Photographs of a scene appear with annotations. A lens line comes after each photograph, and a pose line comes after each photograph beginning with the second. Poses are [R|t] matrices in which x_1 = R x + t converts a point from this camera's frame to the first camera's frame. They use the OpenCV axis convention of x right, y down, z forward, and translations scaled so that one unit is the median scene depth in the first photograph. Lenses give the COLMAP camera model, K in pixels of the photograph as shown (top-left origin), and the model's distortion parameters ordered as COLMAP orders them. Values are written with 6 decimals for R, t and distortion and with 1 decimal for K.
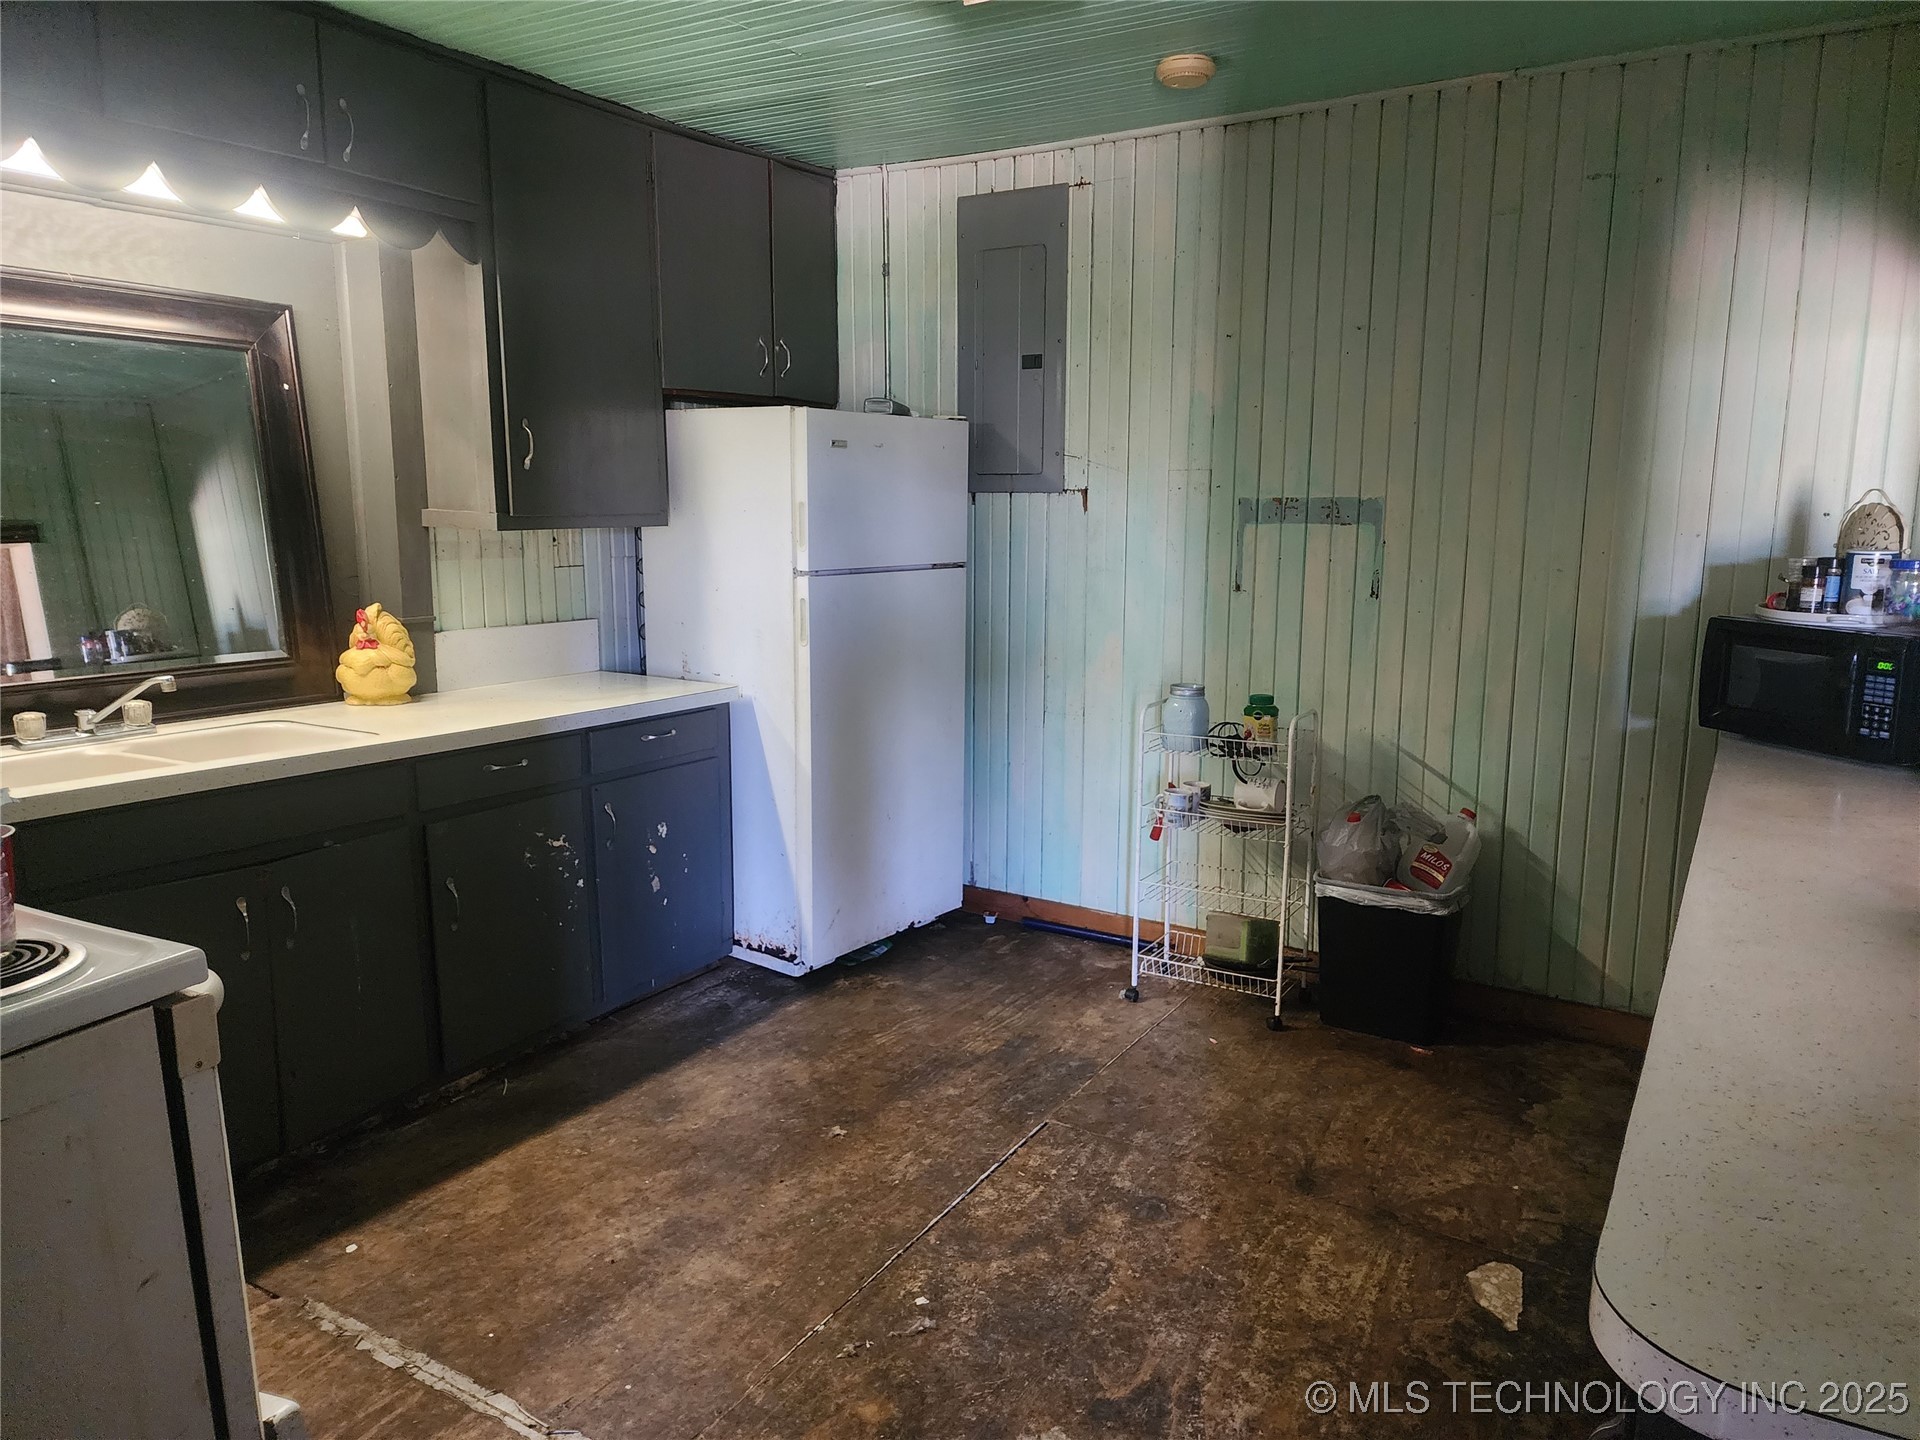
lens RADIAL K [[1261.3, 0, 969.9], [0, 1261.3, 717.8], [0, 0, 1]] dist [0.095775, -0.119107]
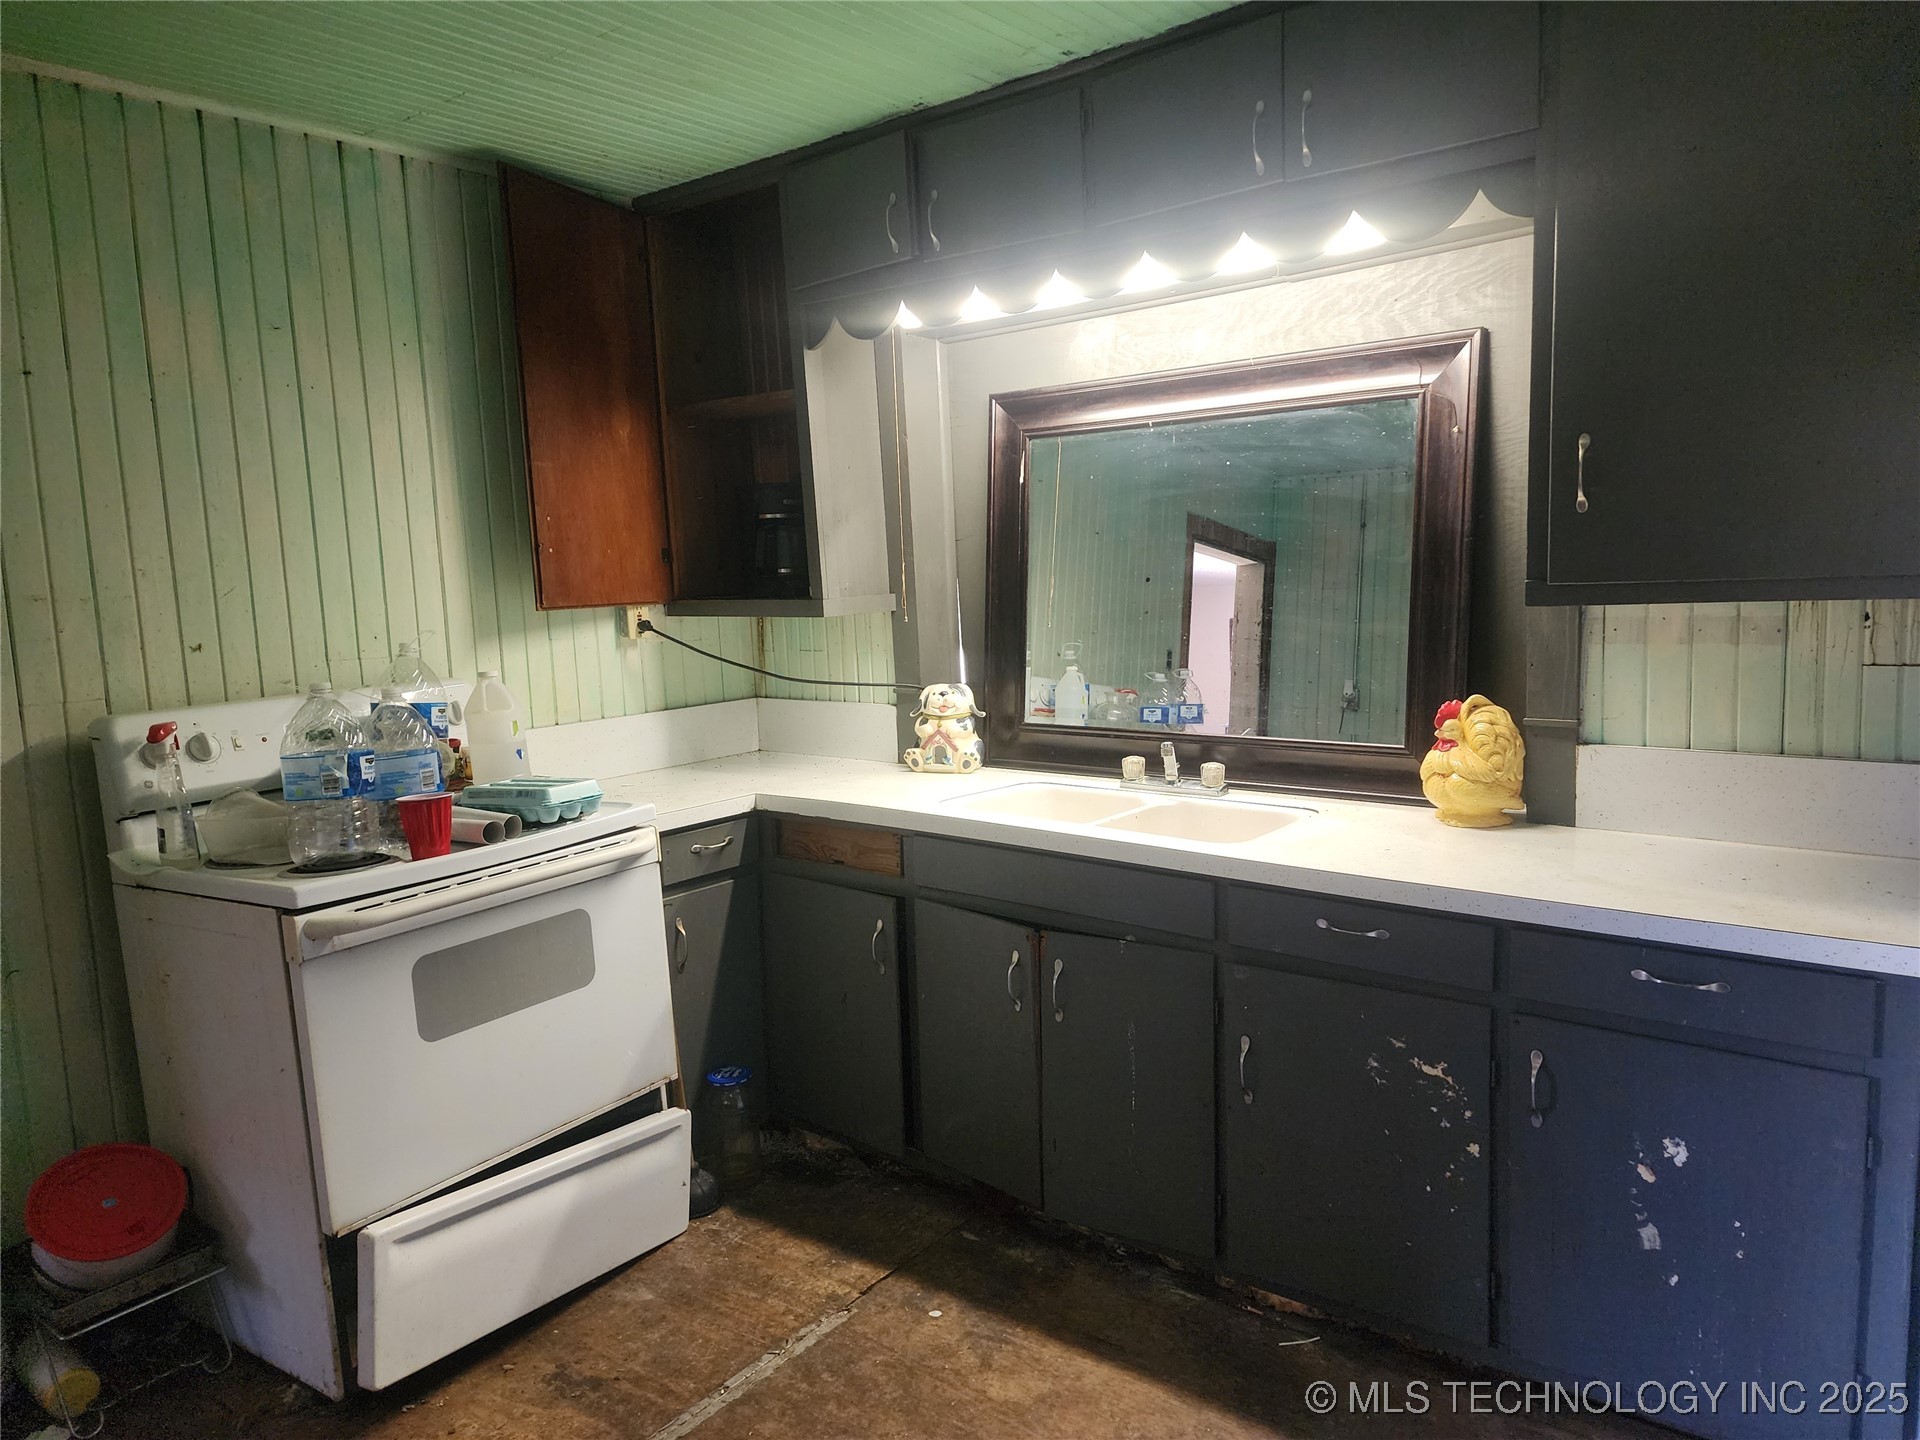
lens RADIAL K [[1261.3, 0, 969.9], [0, 1261.3, 717.8], [0, 0, 1]] dist [0.095775, -0.119107]
pose [[-0.115139, 0.114707, -0.986704, 0.384264], [-0.128297, 0.983274, 0.129279, -0.154464], [0.985029, 0.141476, -0.098497, 0.879943]]
